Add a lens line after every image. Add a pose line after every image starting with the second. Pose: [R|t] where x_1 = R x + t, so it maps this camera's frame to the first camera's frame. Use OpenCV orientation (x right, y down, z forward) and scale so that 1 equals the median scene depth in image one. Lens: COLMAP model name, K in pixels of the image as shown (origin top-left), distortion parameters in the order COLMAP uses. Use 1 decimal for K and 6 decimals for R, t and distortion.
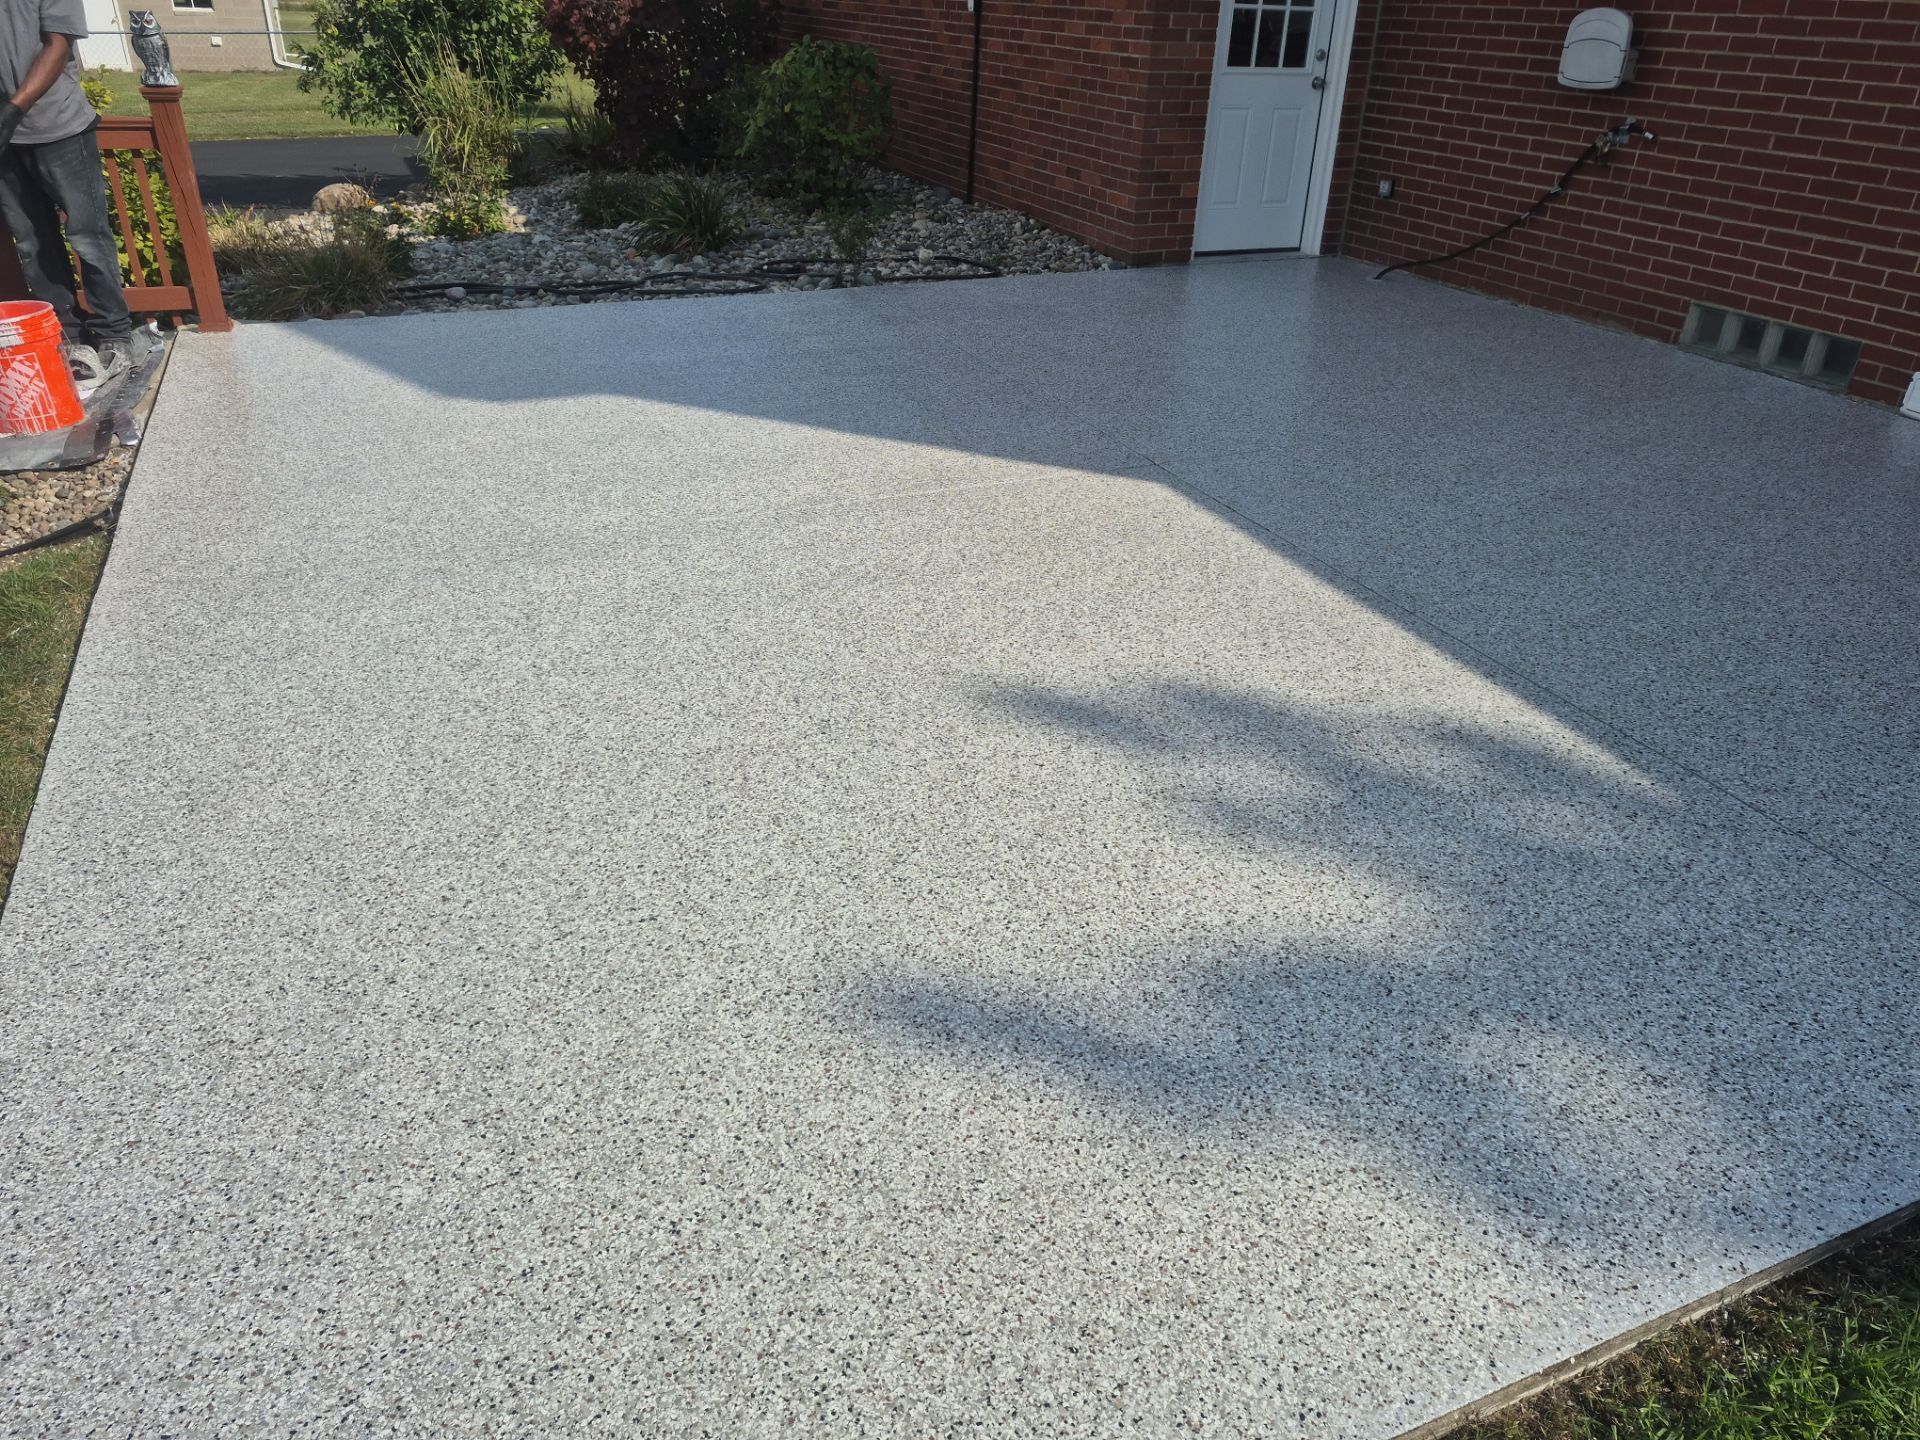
lens RADIAL K [[1334.7, 0, 973.3], [0, 1334.7, 702.4], [0, 0, 1]] dist [0.055087, -0.056303]
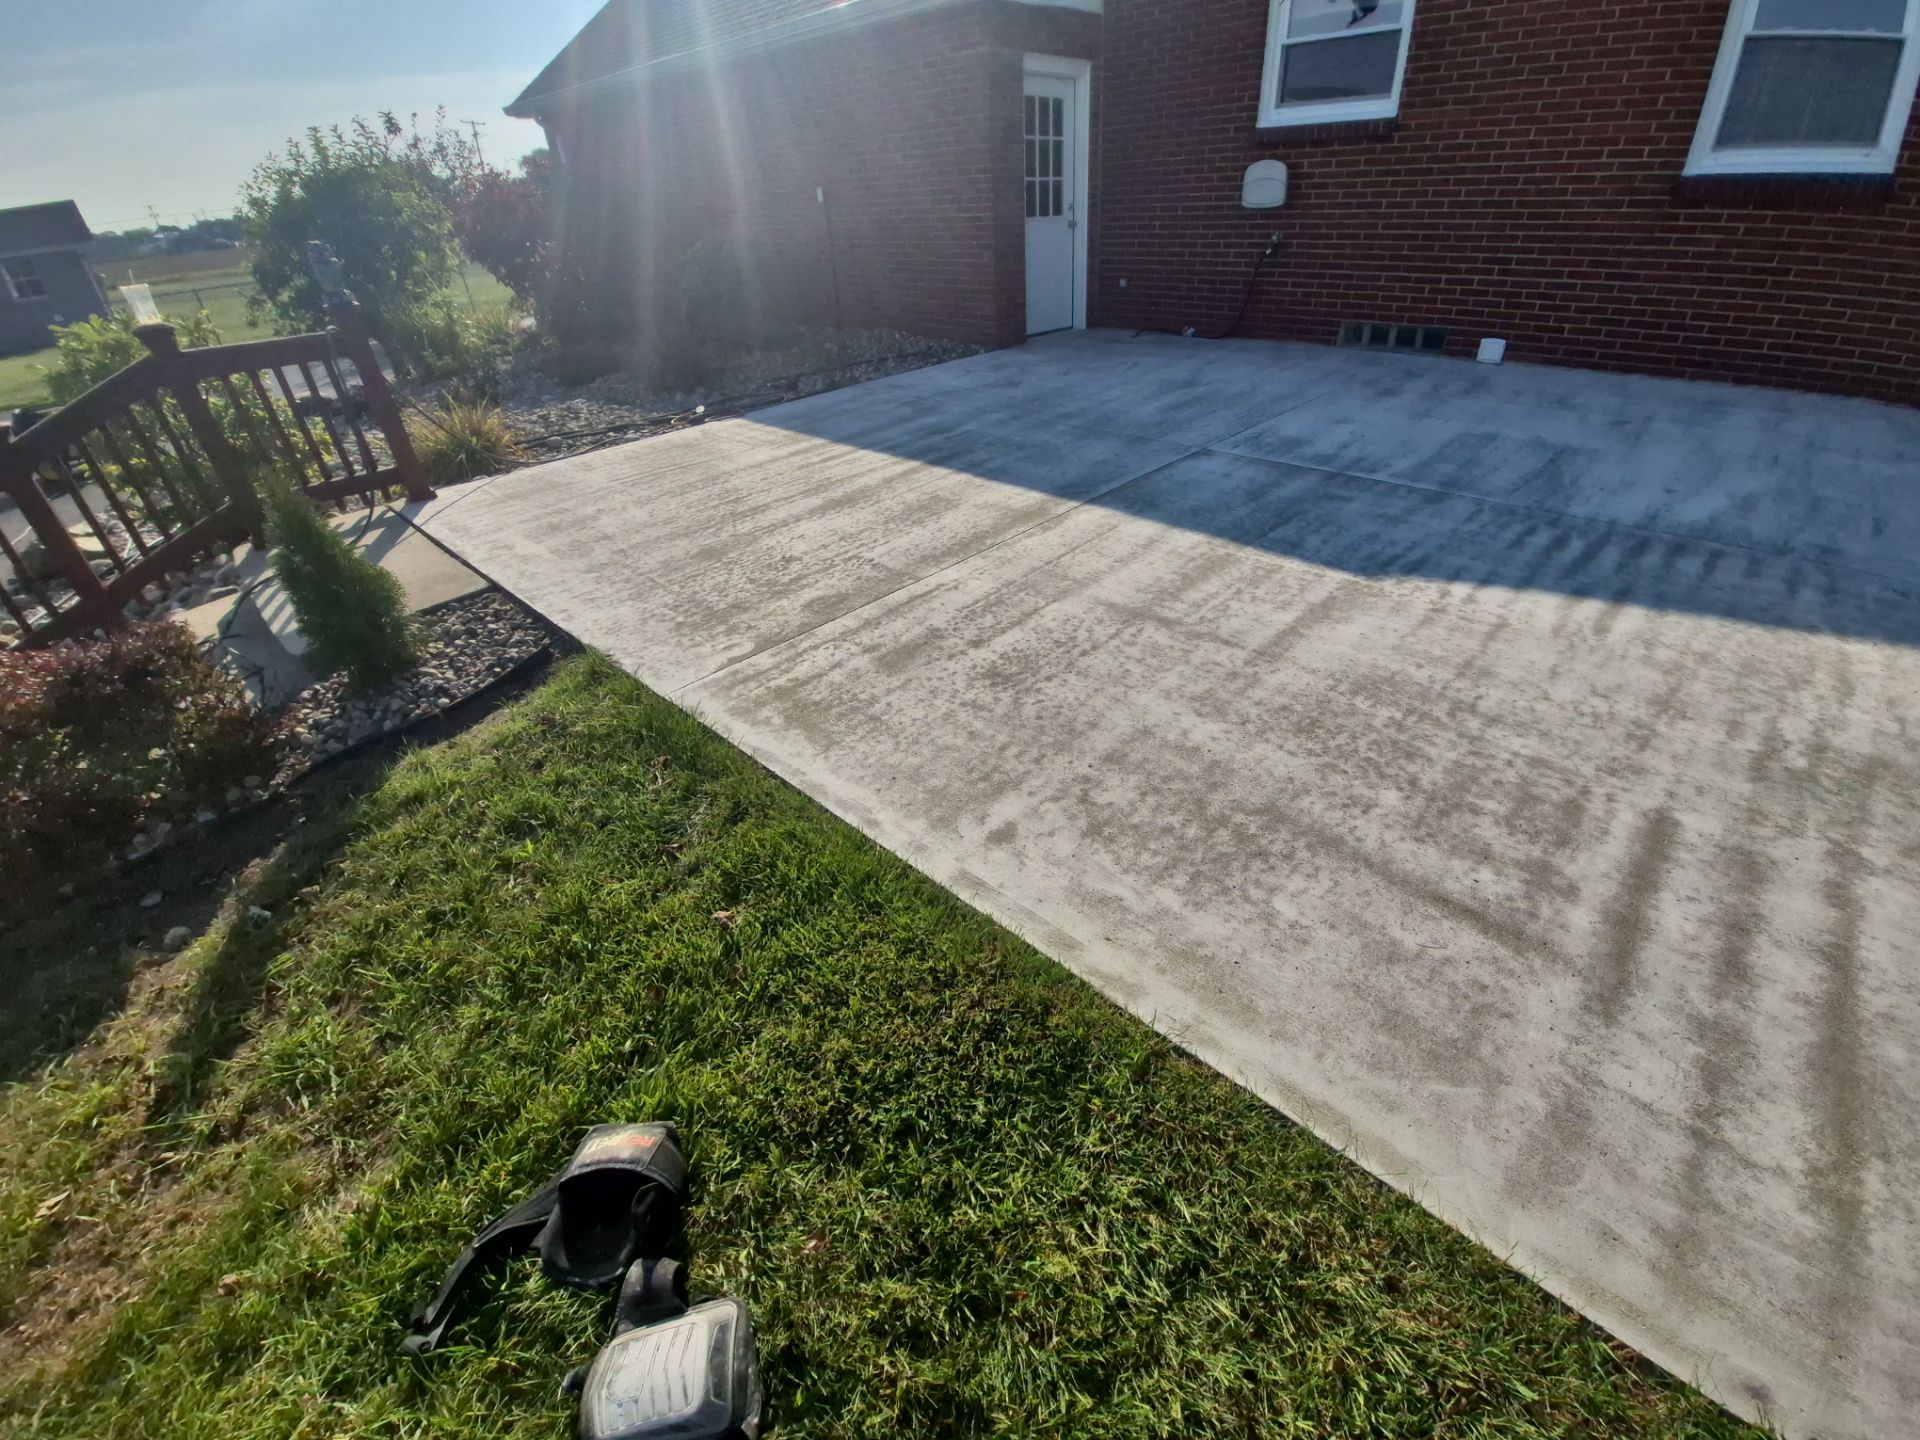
lens RADIAL K [[771.3, 0, 1023.8], [0, 771.3, 659.7], [0, 0, 1]] dist [-0.013830, -0.004706]
pose [[0.900124, -0.280139, 0.333615, -0.338618], [0.261376, 0.959953, 0.100864, -0.076479], [-0.348511, -0.003591, 0.937298, 0.182721]]
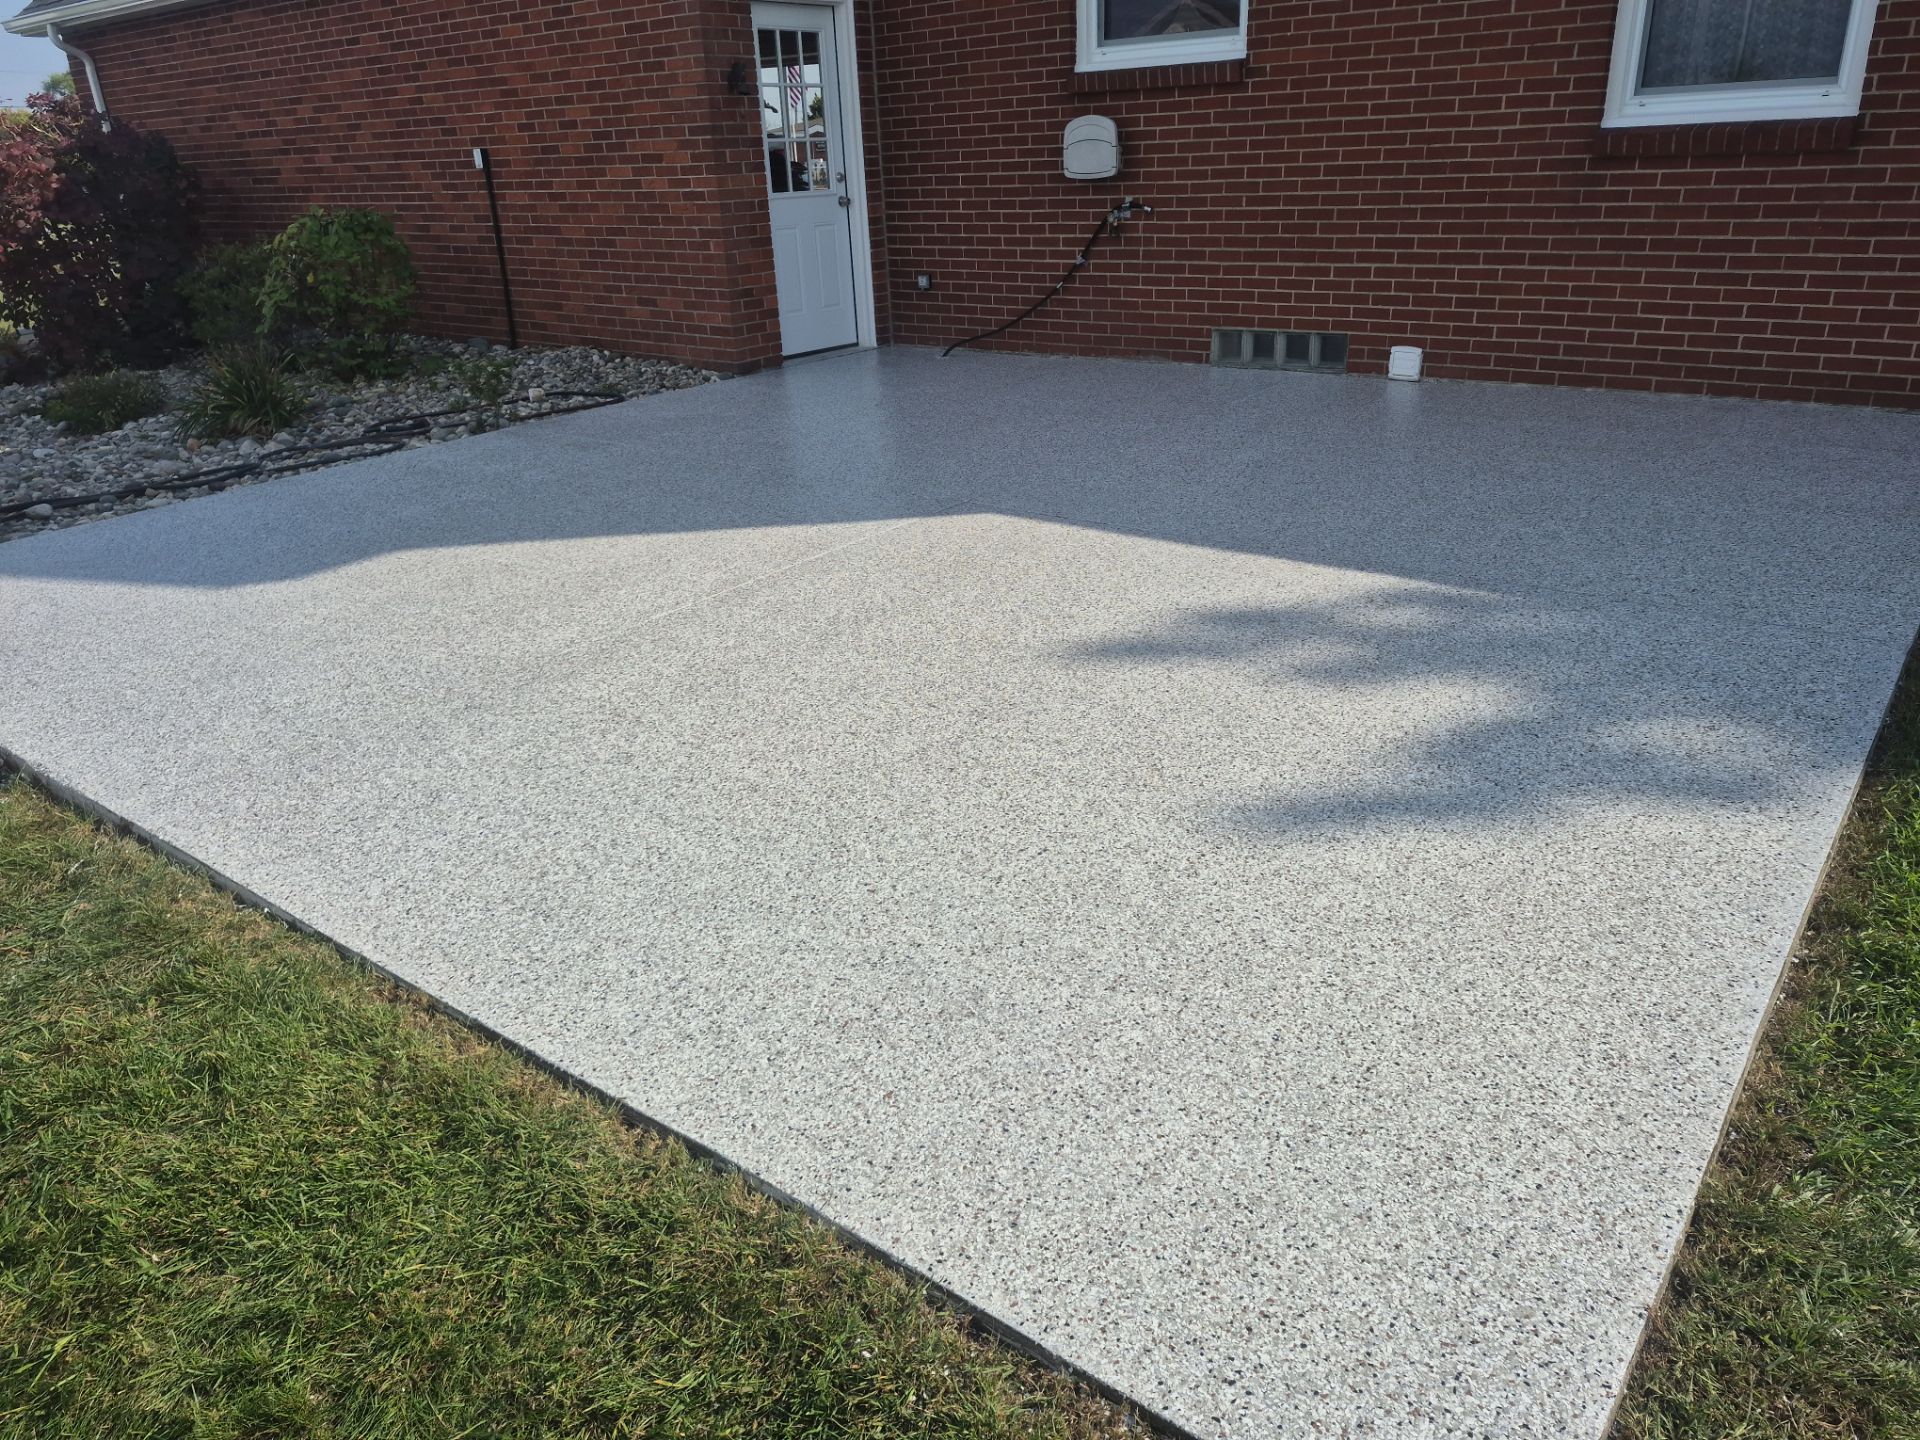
lens RADIAL K [[1334.7, 0, 976.0], [0, 1334.7, 706.4], [0, 0, 1]] dist [0.055087, -0.056303]
pose [[0.877164, -0.248617, 0.410820, -0.288529], [0.285261, 0.958001, -0.029320, 0.021927], [-0.386277, 0.142910, 0.911245, -0.026304]]
